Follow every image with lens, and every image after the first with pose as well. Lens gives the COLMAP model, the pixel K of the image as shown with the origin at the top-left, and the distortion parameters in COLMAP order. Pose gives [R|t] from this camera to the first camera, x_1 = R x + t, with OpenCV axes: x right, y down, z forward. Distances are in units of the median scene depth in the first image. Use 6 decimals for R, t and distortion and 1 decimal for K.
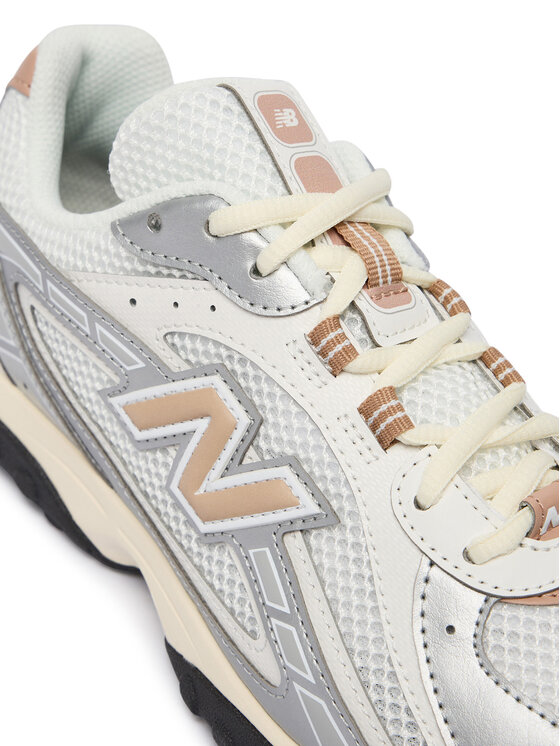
lens RADIAL K [[1607.4, 0, 279.8], [0, 1607.4, 373.0], [0, 0, 1]] dist [-0.005058, 0.000000]
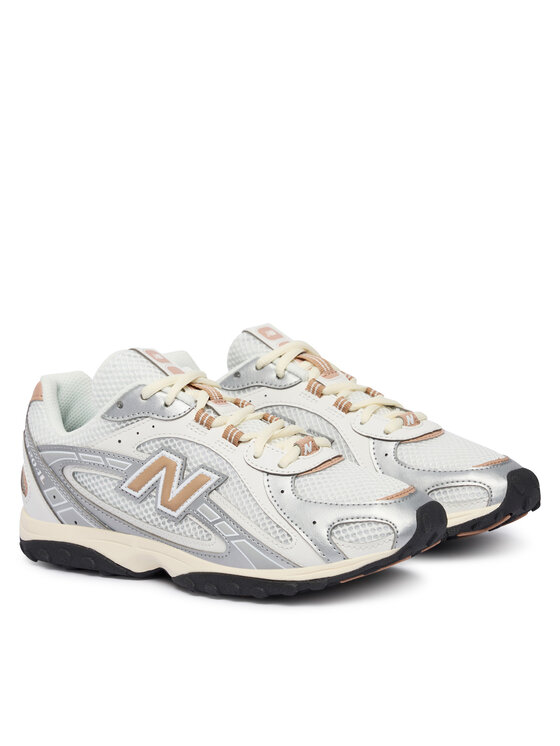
lens RADIAL K [[2200.2, 0, 280.0], [0, 2200.2, 373.1], [0, 0, 1]] dist [0.025226, 0.000000]
pose [[0.944605, -0.266876, 0.191045, -0.484502], [0.322558, 0.862411, -0.390133, 1.277282], [-0.060642, 0.430145, 0.900721, -2.102503]]
